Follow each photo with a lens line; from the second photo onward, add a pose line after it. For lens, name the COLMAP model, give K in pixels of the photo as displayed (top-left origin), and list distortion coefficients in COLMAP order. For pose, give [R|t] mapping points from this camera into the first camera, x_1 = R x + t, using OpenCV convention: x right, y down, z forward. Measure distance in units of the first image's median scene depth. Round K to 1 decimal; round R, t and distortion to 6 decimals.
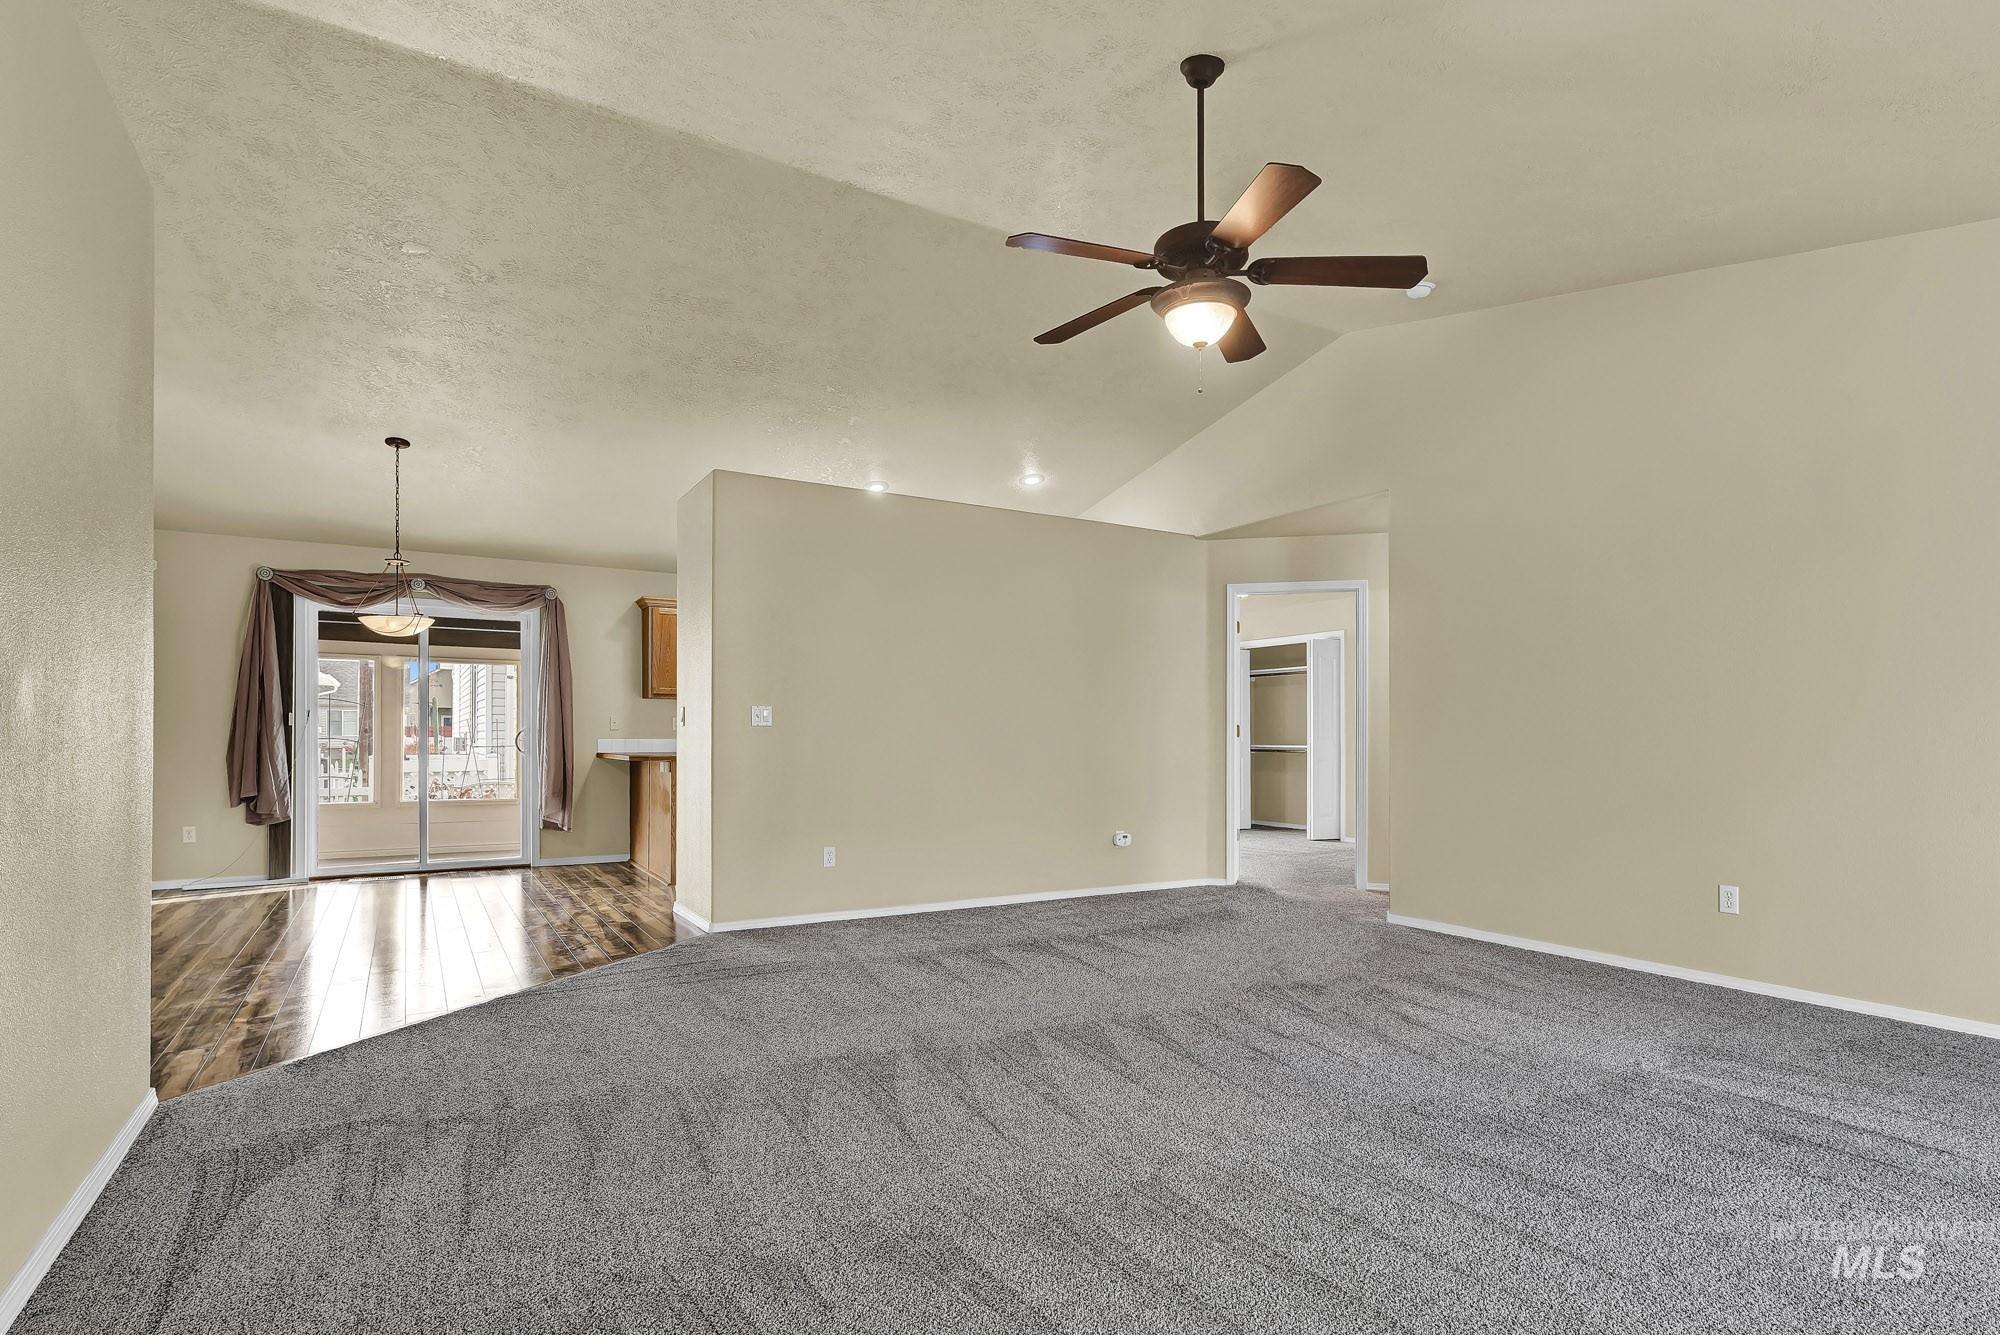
lens RADIAL K [[970.5, 0, 1008.7], [0, 970.5, 734.8], [0, 0, 1]] dist [-0.004358, -0.000789]
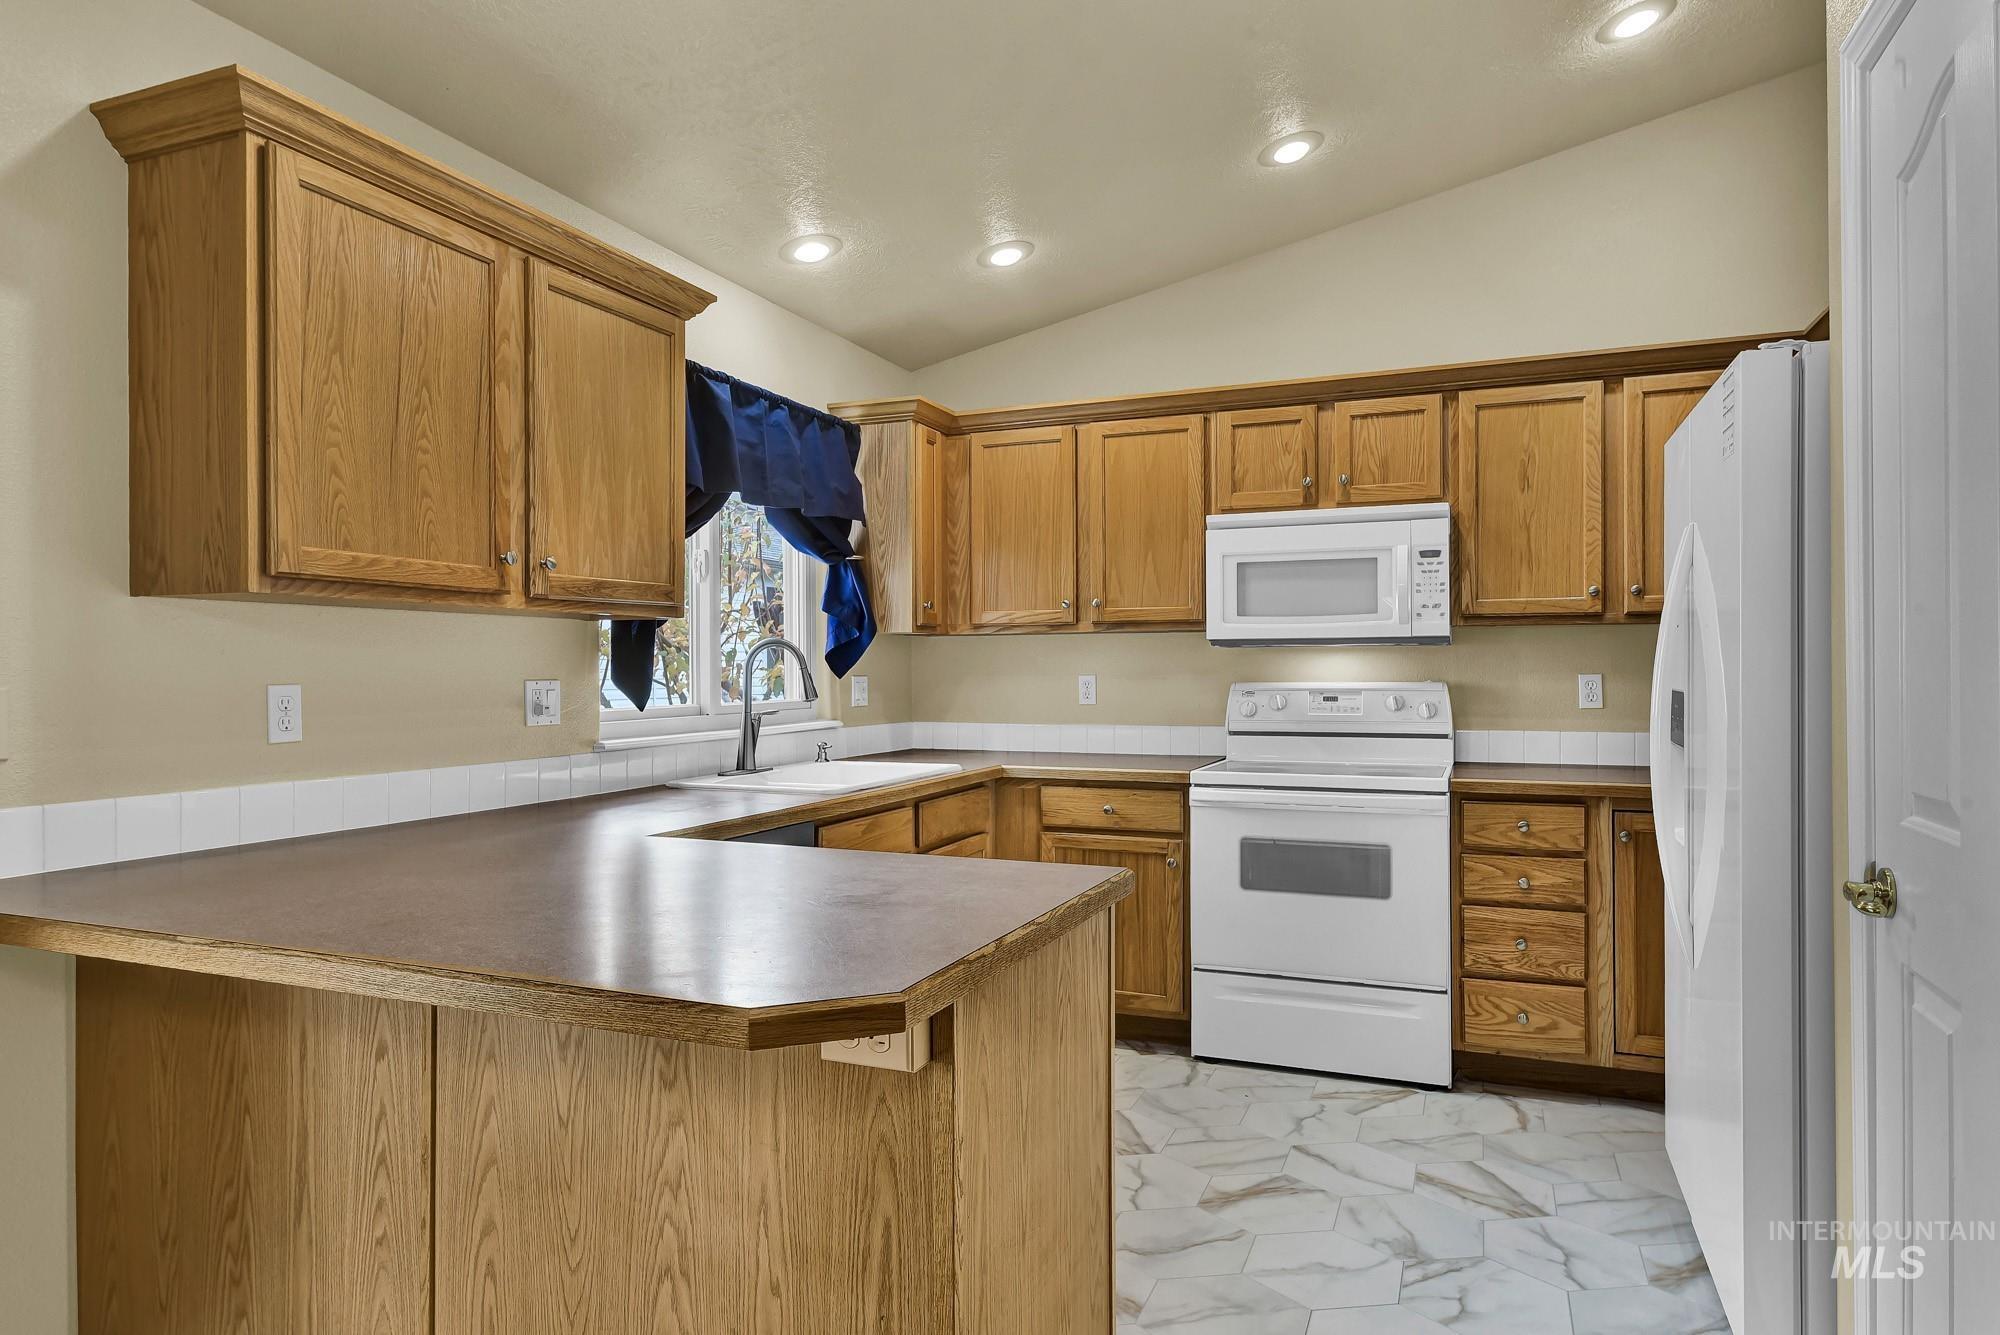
lens RADIAL K [[1191.6, 0, 993.9], [0, 1191.6, 665.8], [0, 0, 1]] dist [0.000924, 0.001832]
pose [[0.812159, -0.003787, 0.583424, -0.403030], [0.002966, 0.999993, 0.002363, -0.024368], [-0.583429, -0.000188, 0.812164, 0.739174]]
